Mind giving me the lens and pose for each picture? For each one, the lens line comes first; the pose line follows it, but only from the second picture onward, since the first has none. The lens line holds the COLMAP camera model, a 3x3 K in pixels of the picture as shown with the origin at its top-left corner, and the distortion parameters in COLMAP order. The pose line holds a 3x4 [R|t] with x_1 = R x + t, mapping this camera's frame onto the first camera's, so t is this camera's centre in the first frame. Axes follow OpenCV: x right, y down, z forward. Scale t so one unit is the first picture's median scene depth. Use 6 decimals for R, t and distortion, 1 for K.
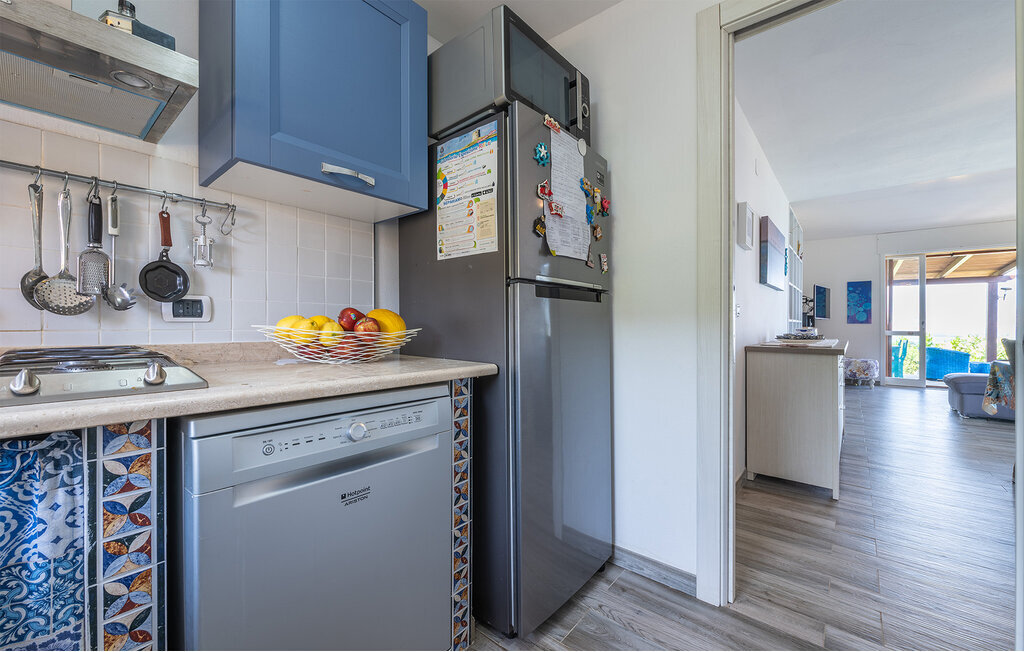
lens RADIAL K [[406.6, 0, 512.0], [0, 406.6, 326.0], [0, 0, 1]] dist [-0.000518, -0.000137]
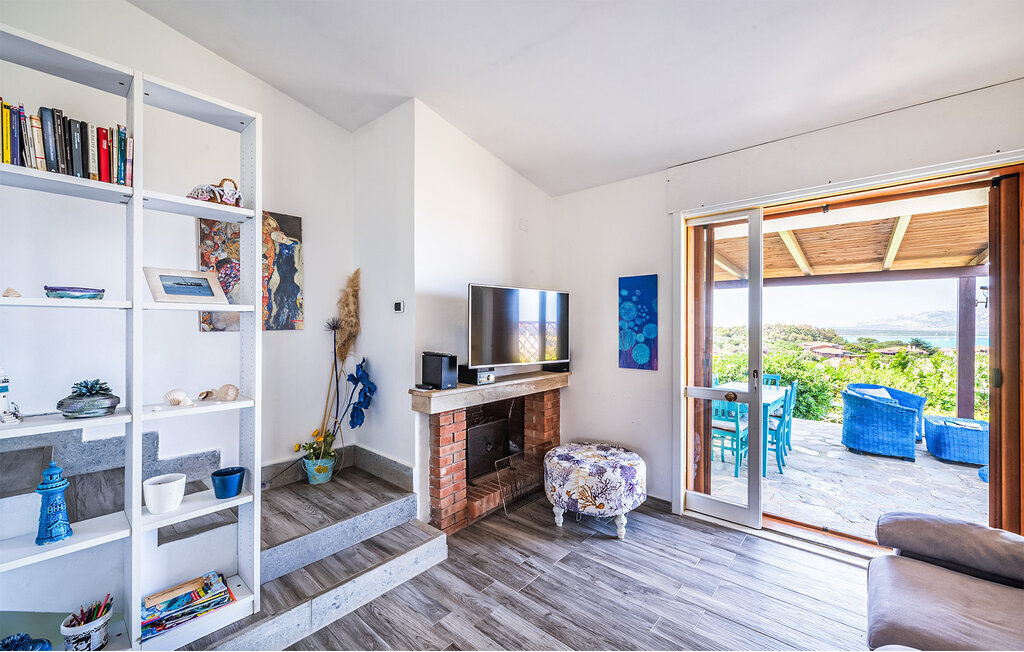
lens RADIAL K [[406.6, 0, 512.0], [0, 406.6, 326.0], [0, 0, 1]] dist [-0.000518, -0.000137]
pose [[0.999824, -0.007708, -0.017124, 0.715869], [0.007701, 0.999970, -0.000423, -0.054434], [0.017127, 0.000291, 0.999853, 0.538205]]
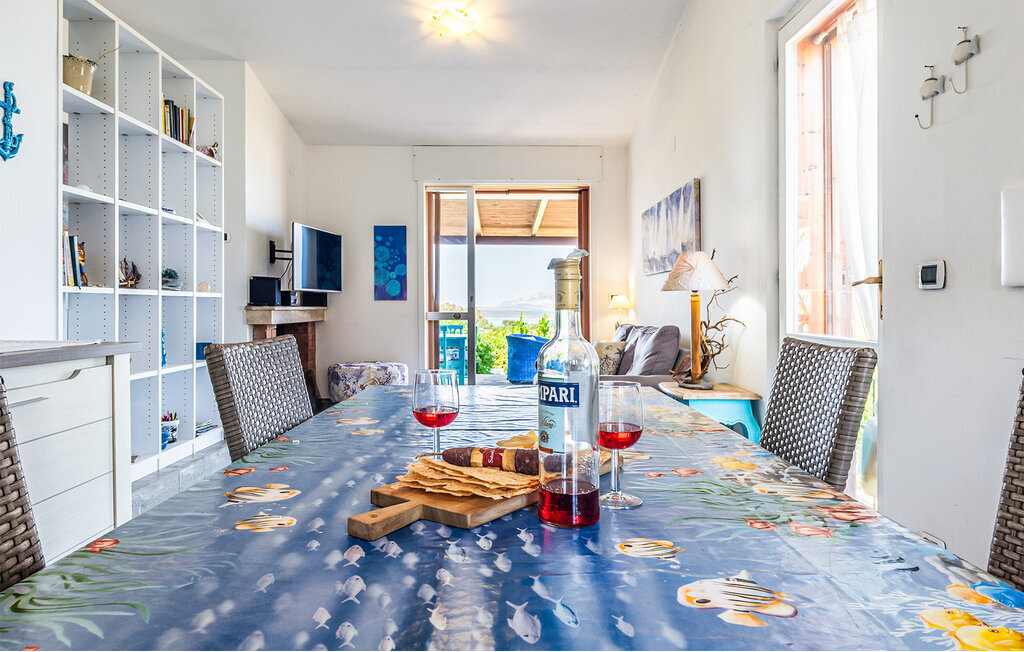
lens RADIAL K [[687.1, 0, 512.5], [0, 687.1, 302.9], [0, 0, 1]] dist [-0.001739, -0.000349]
pose [[0.762755, -0.004167, 0.646675, 0.360396], [0.007065, 0.999973, -0.001890, 0.000898], [-0.646650, 0.006010, 0.762764, 0.156366]]
